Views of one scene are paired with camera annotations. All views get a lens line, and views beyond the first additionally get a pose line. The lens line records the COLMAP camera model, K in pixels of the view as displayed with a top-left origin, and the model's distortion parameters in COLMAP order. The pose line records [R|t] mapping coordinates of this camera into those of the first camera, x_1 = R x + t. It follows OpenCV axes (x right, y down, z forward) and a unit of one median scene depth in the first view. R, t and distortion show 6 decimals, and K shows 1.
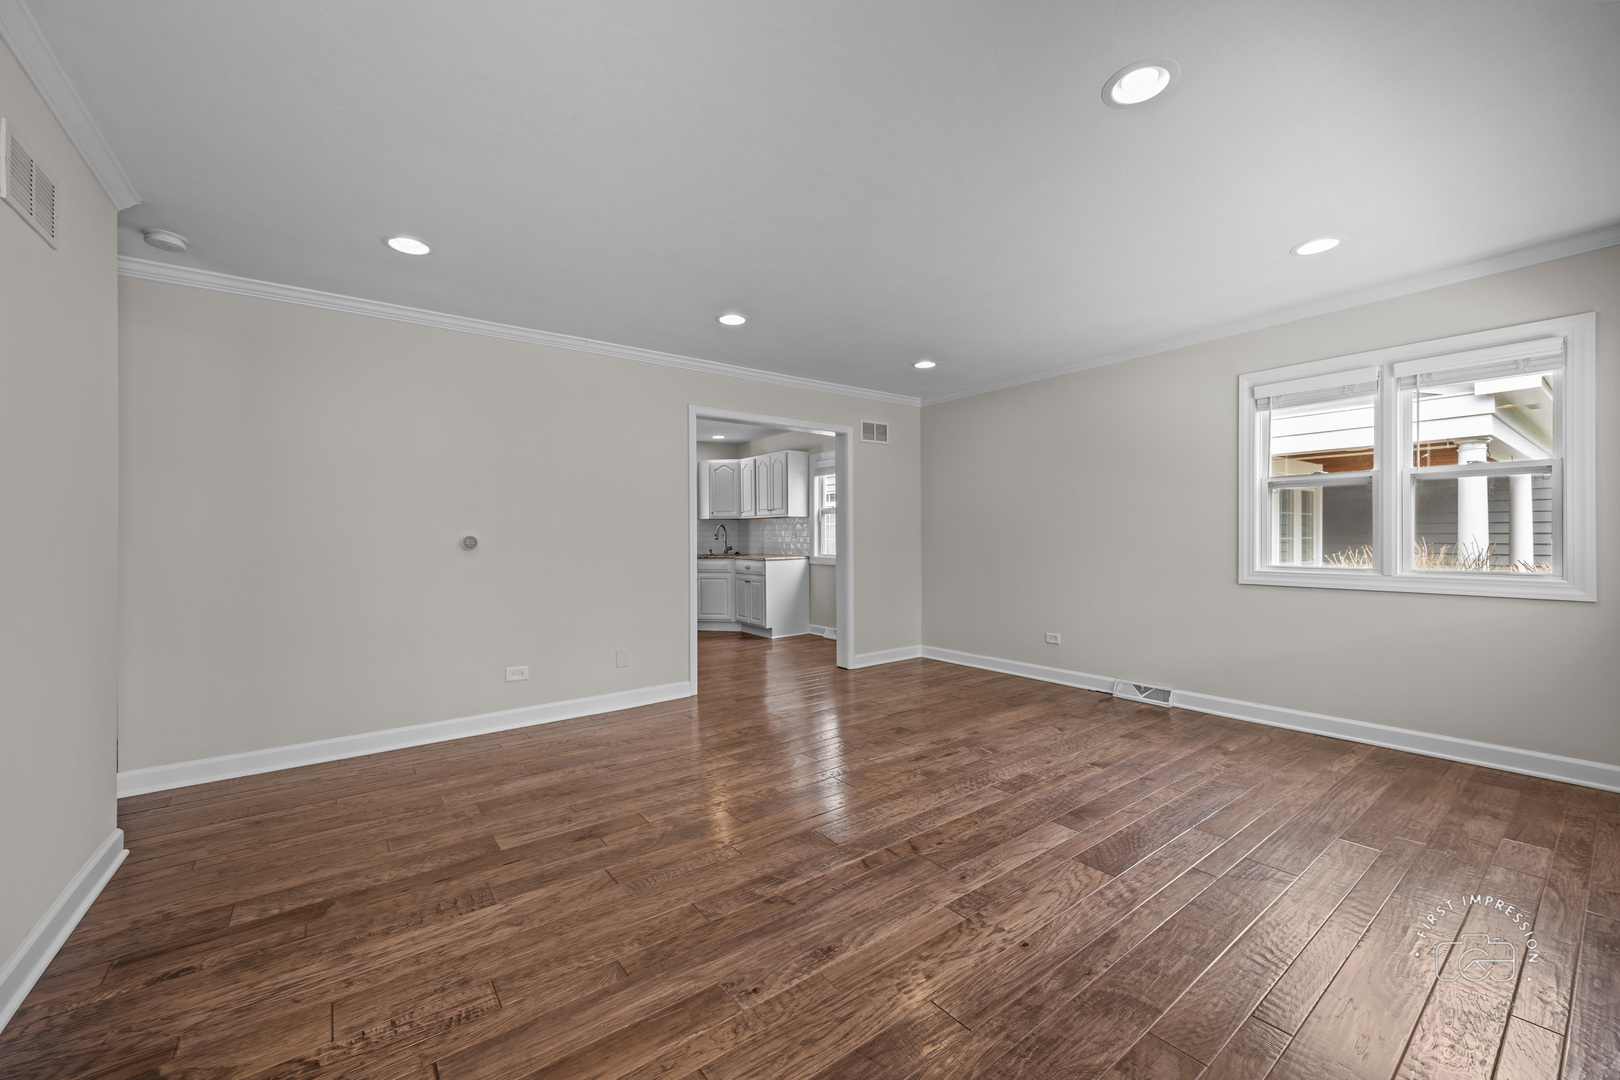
lens RADIAL K [[637.5, 0, 811.1], [0, 637.5, 530.7], [0, 0, 1]] dist [-0.001771, 0.000425]
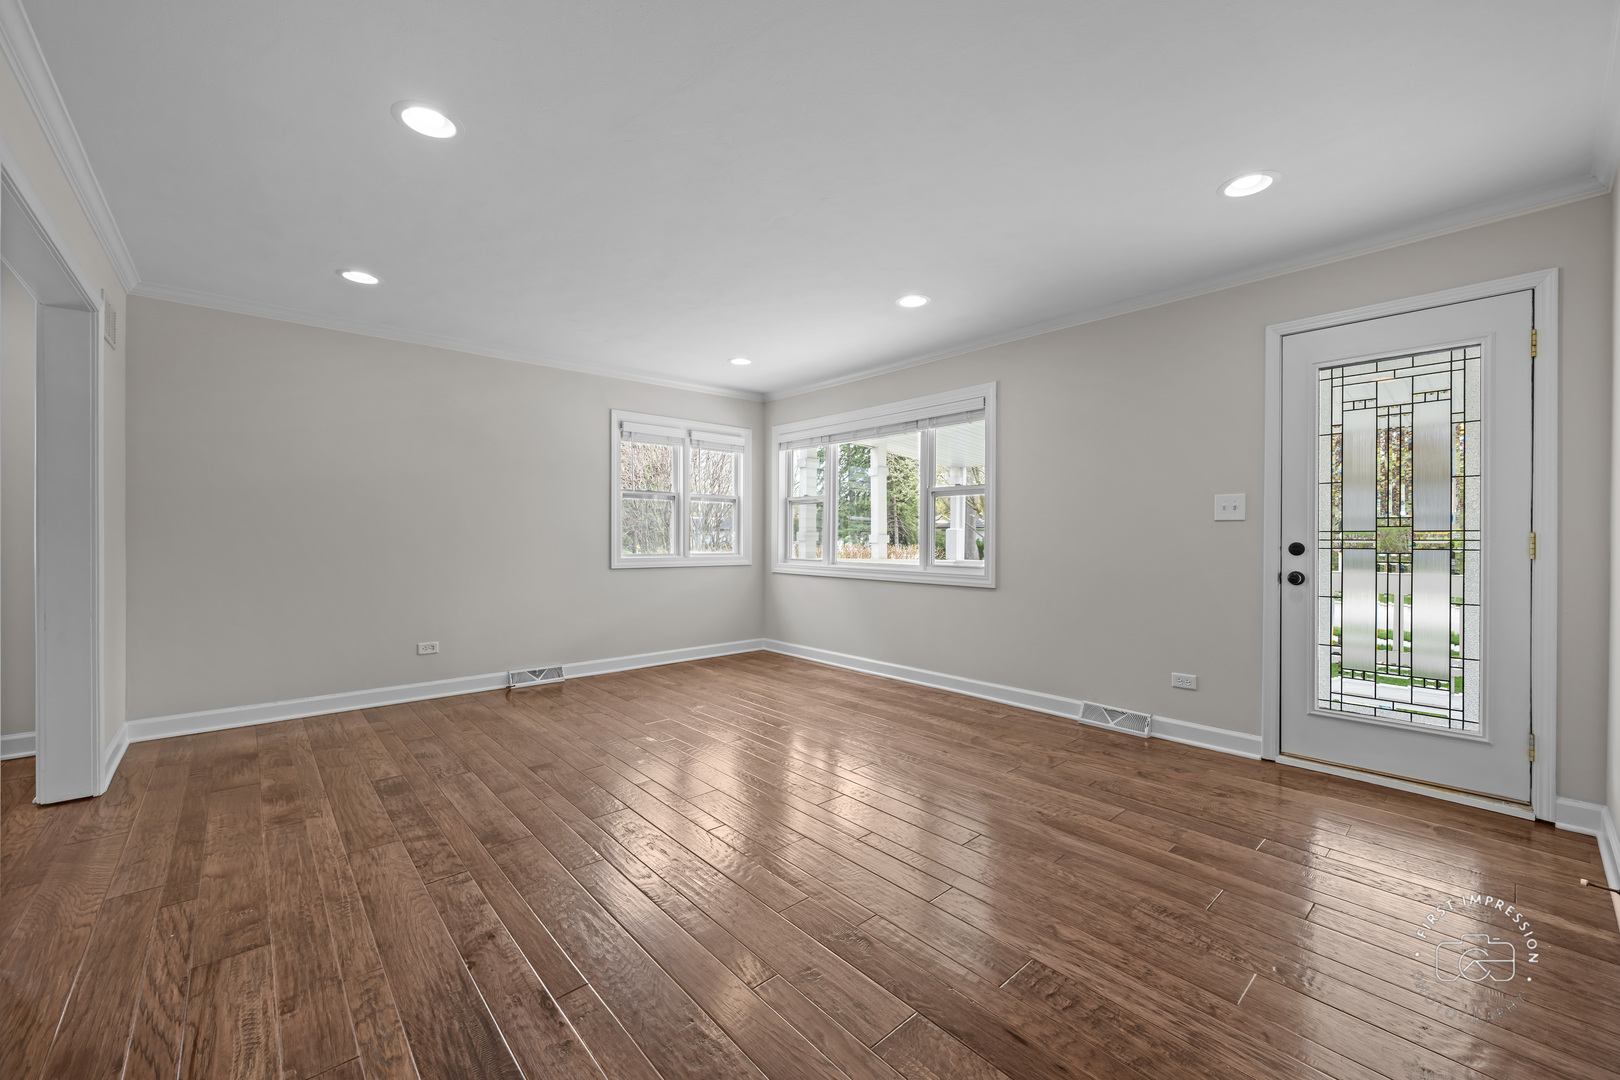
lens RADIAL K [[637.5, 0, 813.1], [0, 637.5, 542.9], [0, 0, 1]] dist [-0.001771, 0.000425]
pose [[-0.082243, -0.004536, 0.996602, -1.134303], [-0.014542, 0.999889, 0.003351, 0.031547], [-0.996506, -0.014217, -0.082300, 1.183783]]
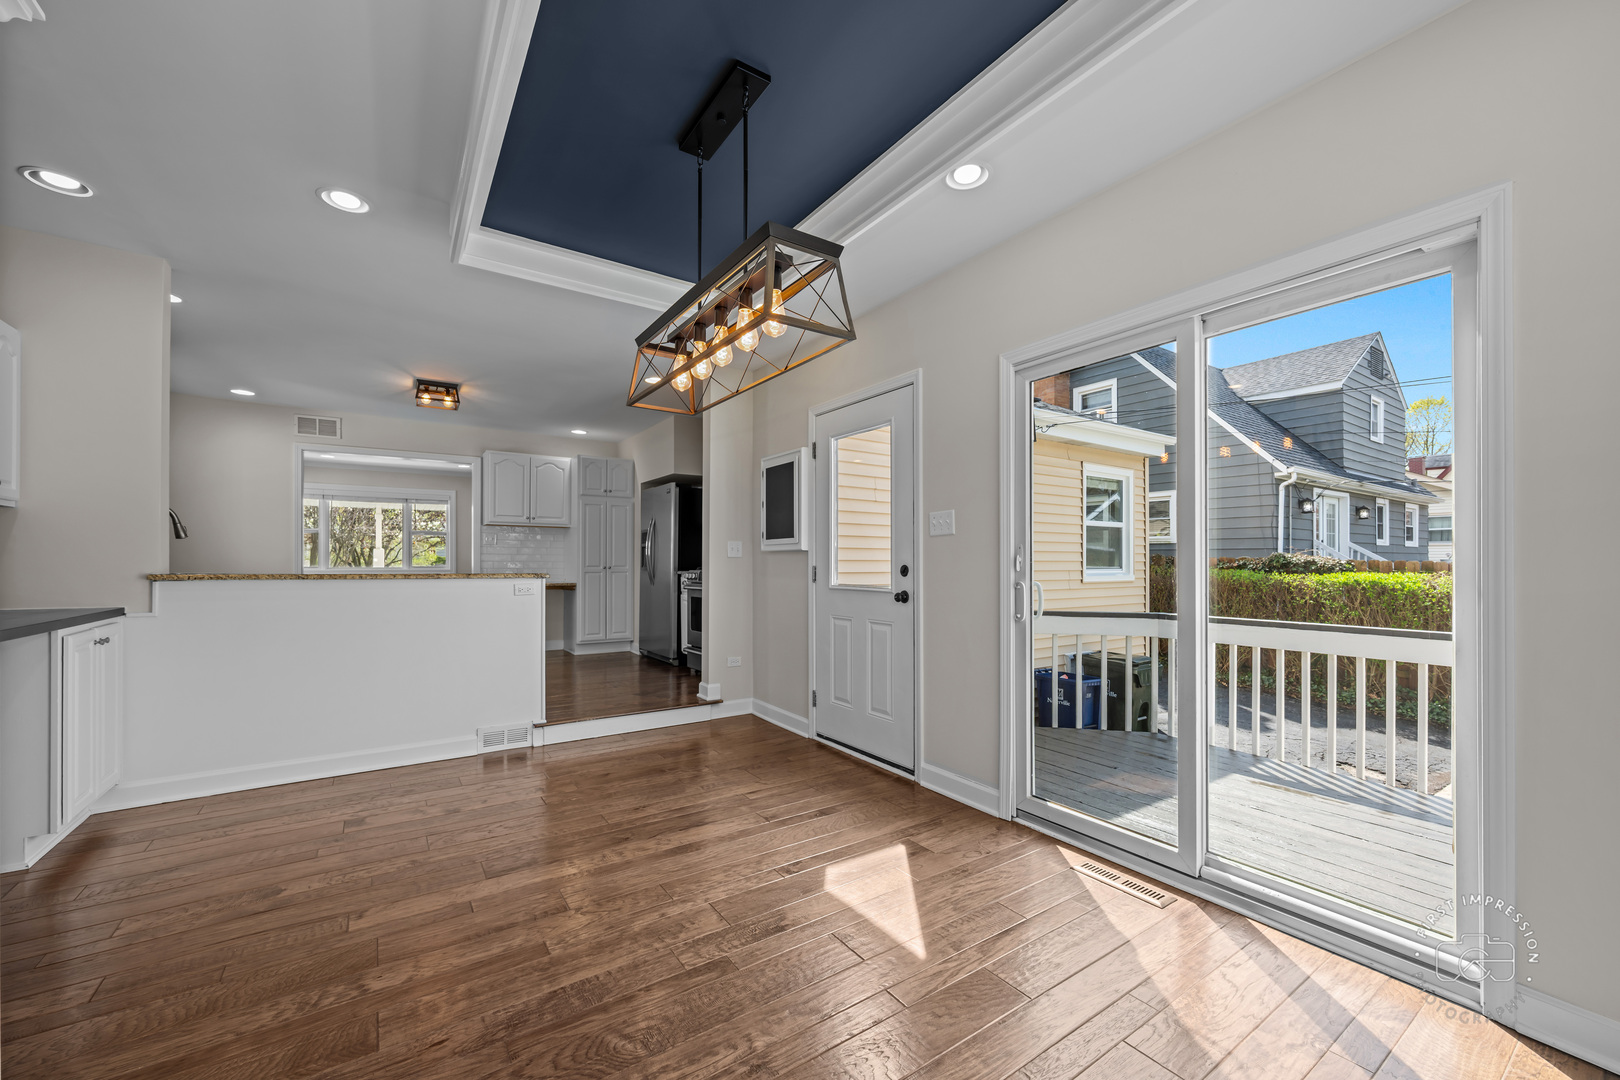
lens RADIAL K [[637.5, 0, 813.7], [0, 637.5, 561.0], [0, 0, 1]] dist [-0.001771, 0.000425]
pose [[-0.999004, 0.001508, 0.044592, -2.103988], [0.001012, 0.999937, -0.011152, 0.120065], [-0.044606, -0.011096, -0.998943, 4.954636]]
